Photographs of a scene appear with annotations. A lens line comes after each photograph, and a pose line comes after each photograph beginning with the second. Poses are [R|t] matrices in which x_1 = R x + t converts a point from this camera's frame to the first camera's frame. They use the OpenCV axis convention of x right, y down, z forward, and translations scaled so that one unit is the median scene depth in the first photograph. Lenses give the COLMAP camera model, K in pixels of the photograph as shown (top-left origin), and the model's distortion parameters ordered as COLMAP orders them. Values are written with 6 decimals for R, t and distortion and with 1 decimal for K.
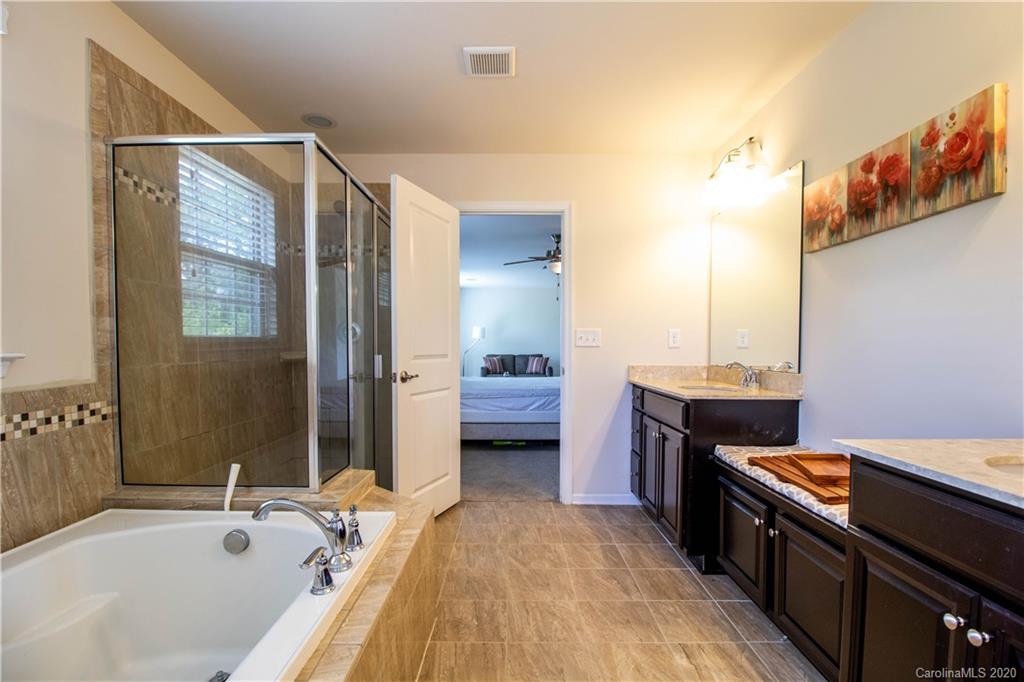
lens RADIAL K [[486.0, 0, 514.1], [0, 486.0, 363.2], [0, 0, 1]] dist [0.000333, -0.010763]
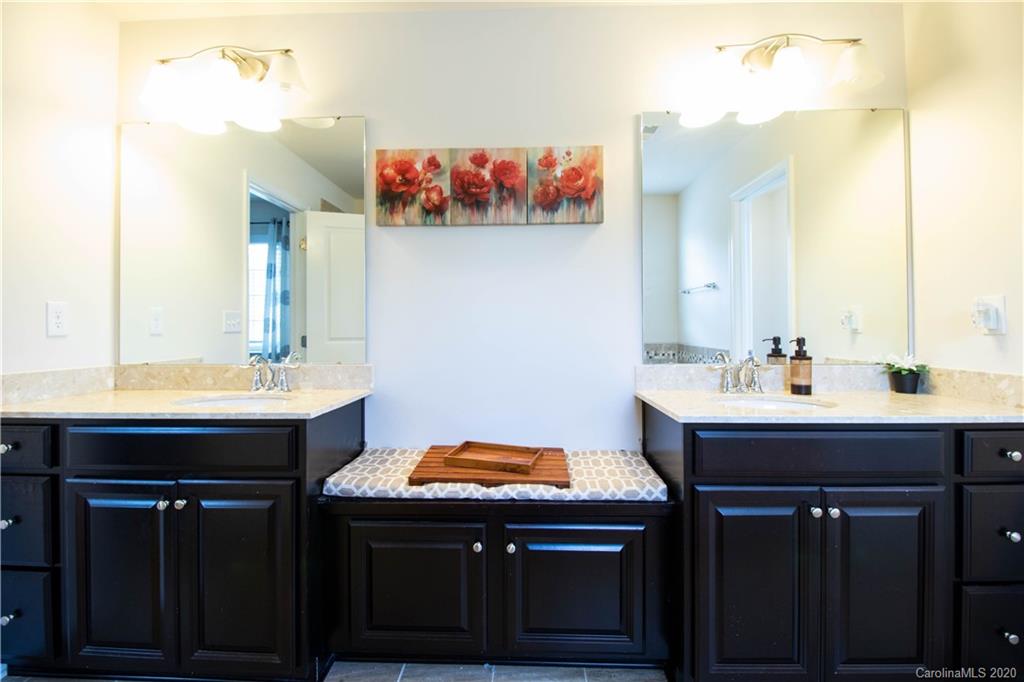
lens RADIAL K [[468.4, 0, 514.1], [0, 468.4, 326.5], [0, 0, 1]] dist [-0.000306, -0.014768]
pose [[0.036341, 0.004957, 0.999327, -0.302555], [0.040171, 0.999172, -0.006417, -0.038220], [-0.998532, 0.040377, 0.036112, 0.960748]]
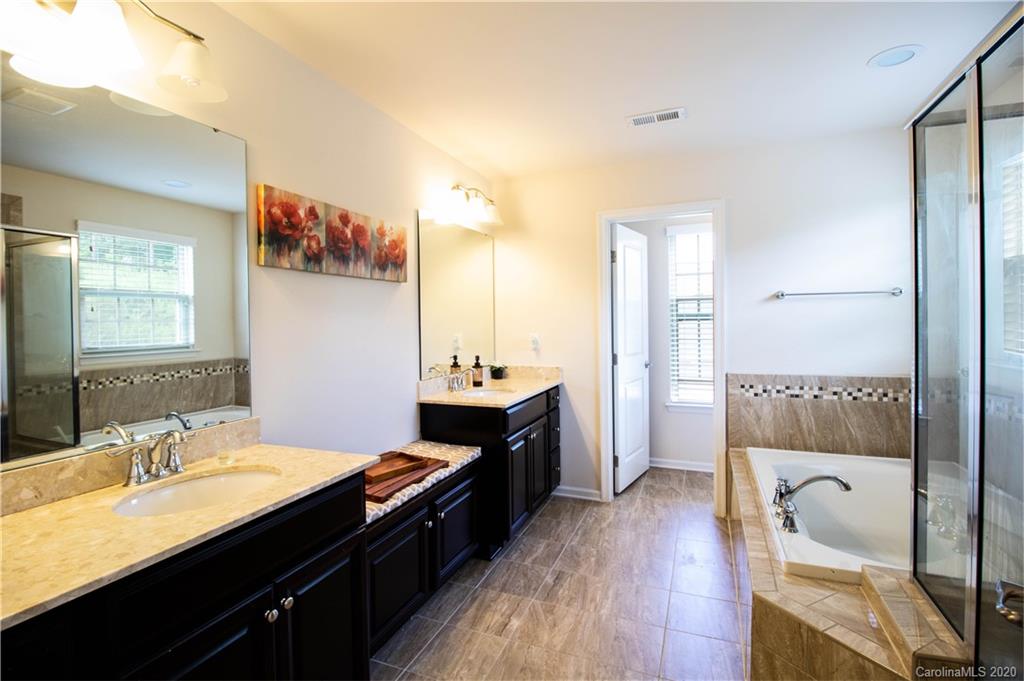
lens RADIAL K [[468.4, 0, 514.1], [0, 468.4, 326.0], [0, 0, 1]] dist [-0.000306, -0.014768]
pose [[-0.926091, 0.003630, 0.377282, -0.105942], [0.022554, 0.998698, 0.045753, -0.198929], [-0.376625, 0.050881, -0.924967, 2.061049]]
